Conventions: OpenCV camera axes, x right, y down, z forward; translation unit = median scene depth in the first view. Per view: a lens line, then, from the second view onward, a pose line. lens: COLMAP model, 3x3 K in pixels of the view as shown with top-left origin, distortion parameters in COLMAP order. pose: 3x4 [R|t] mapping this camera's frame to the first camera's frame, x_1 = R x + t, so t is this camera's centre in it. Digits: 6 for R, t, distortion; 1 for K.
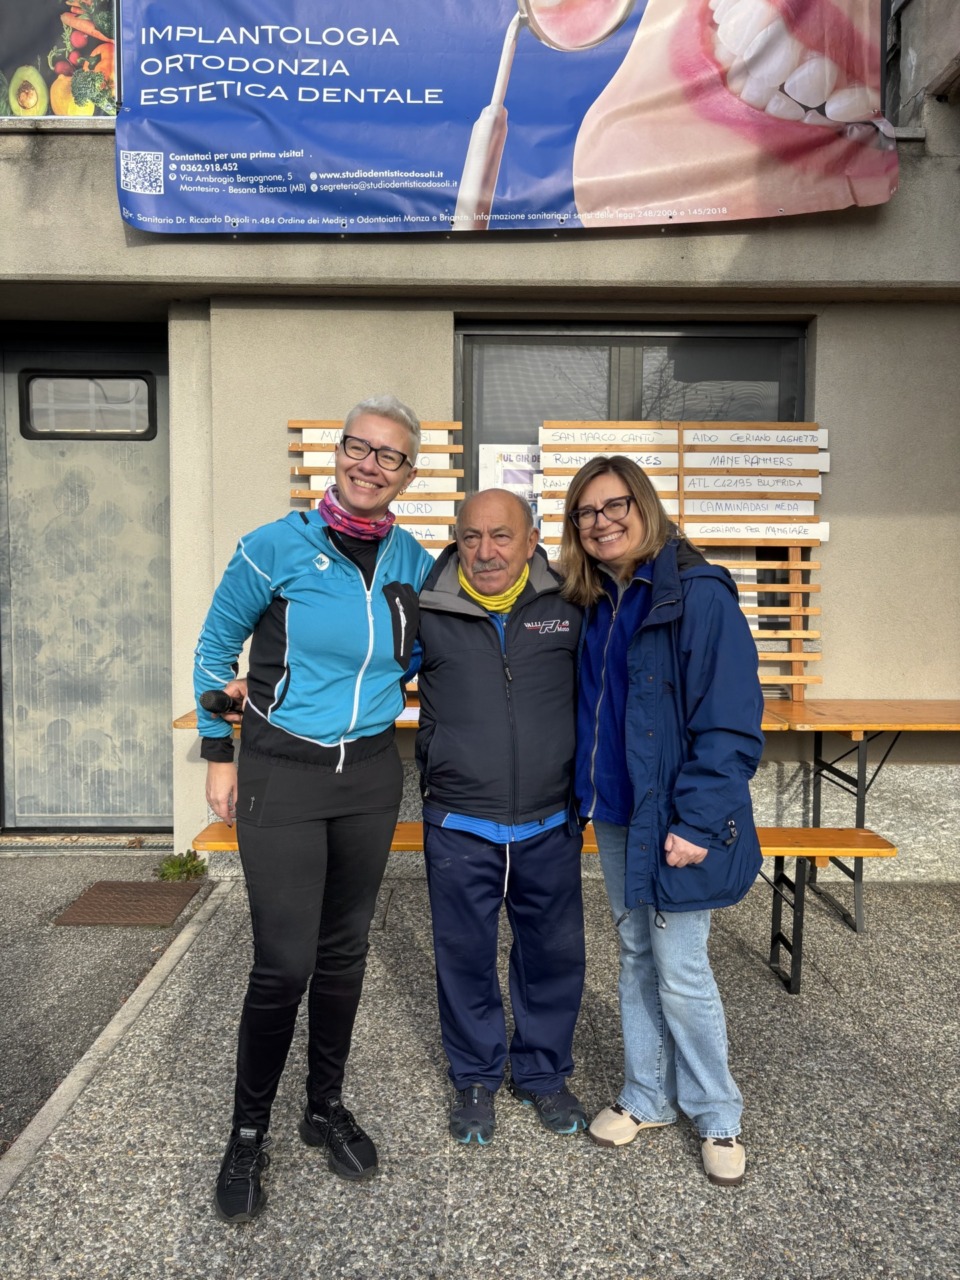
lens RADIAL K [[972.3, 0, 476.0], [0, 972.3, 646.0], [0, 0, 1]] dist [0.066490, -0.079947]
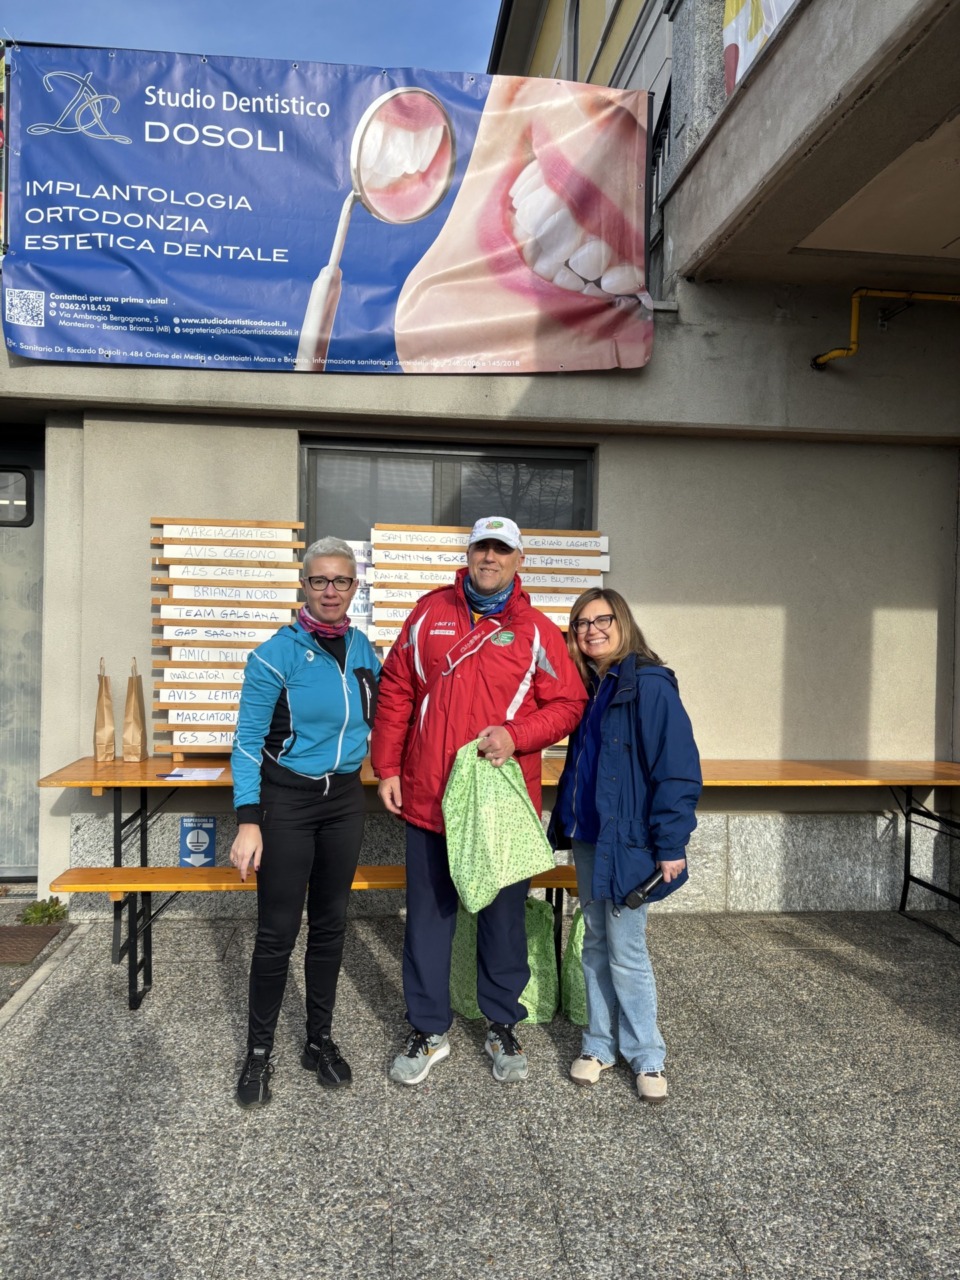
lens RADIAL K [[966.6, 0, 473.9], [0, 966.6, 647.6], [0, 0, 1]] dist [0.072308, -0.085690]
pose [[0.994620, 0.010643, 0.103042, 0.074495], [-0.005399, 0.998682, -0.051043, -0.021784], [-0.103449, 0.050212, 0.993367, -0.185686]]
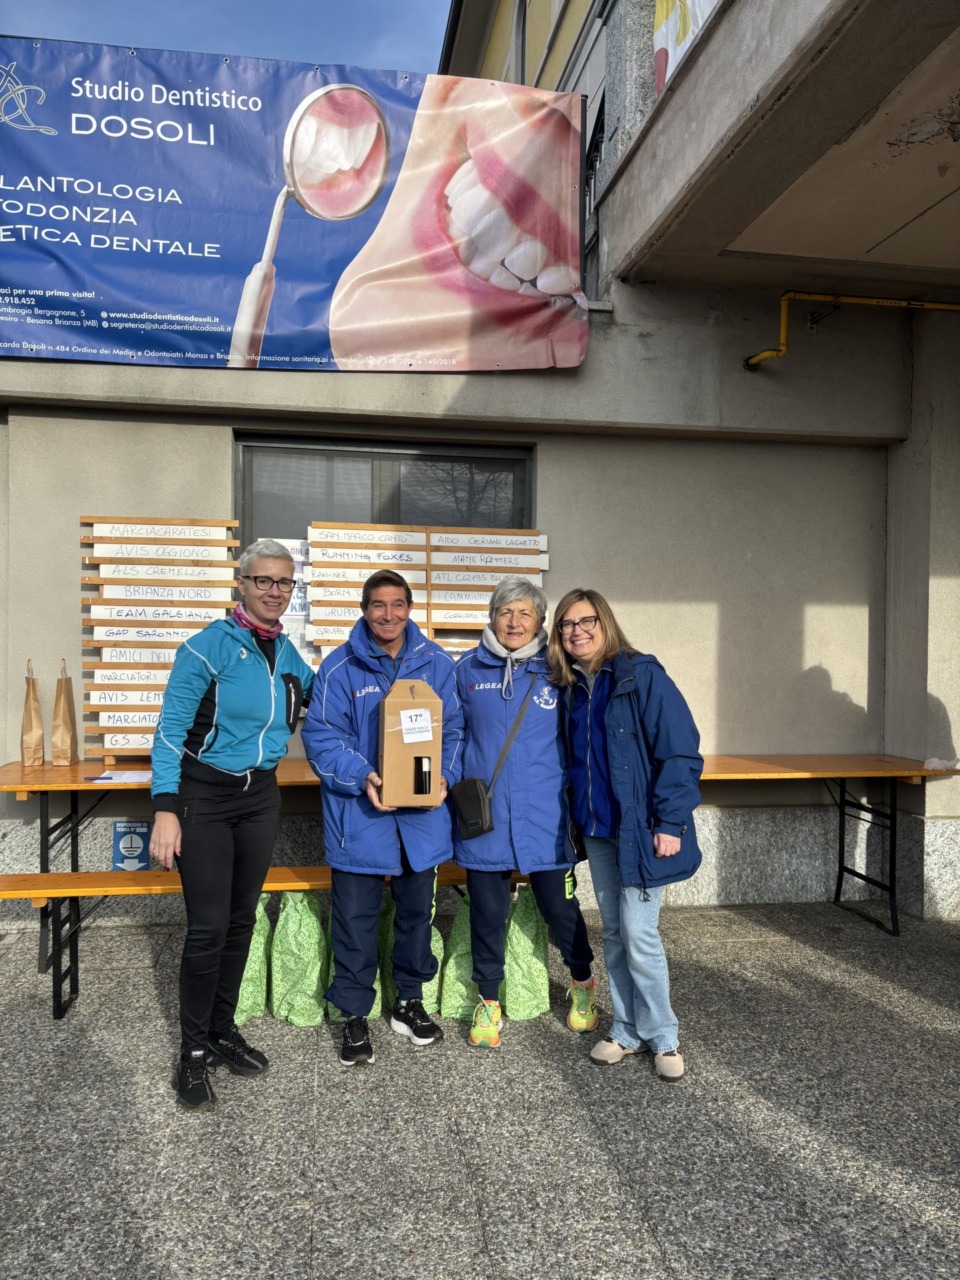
lens RADIAL K [[966.6, 0, 484.9], [0, 966.6, 648.4], [0, 0, 1]] dist [0.068552, -0.080370]
pose [[0.987887, 0.003000, 0.155147, 0.101158], [0.005925, 0.998355, -0.057031, -0.011508], [-0.155063, 0.057259, 0.986244, -0.185441]]
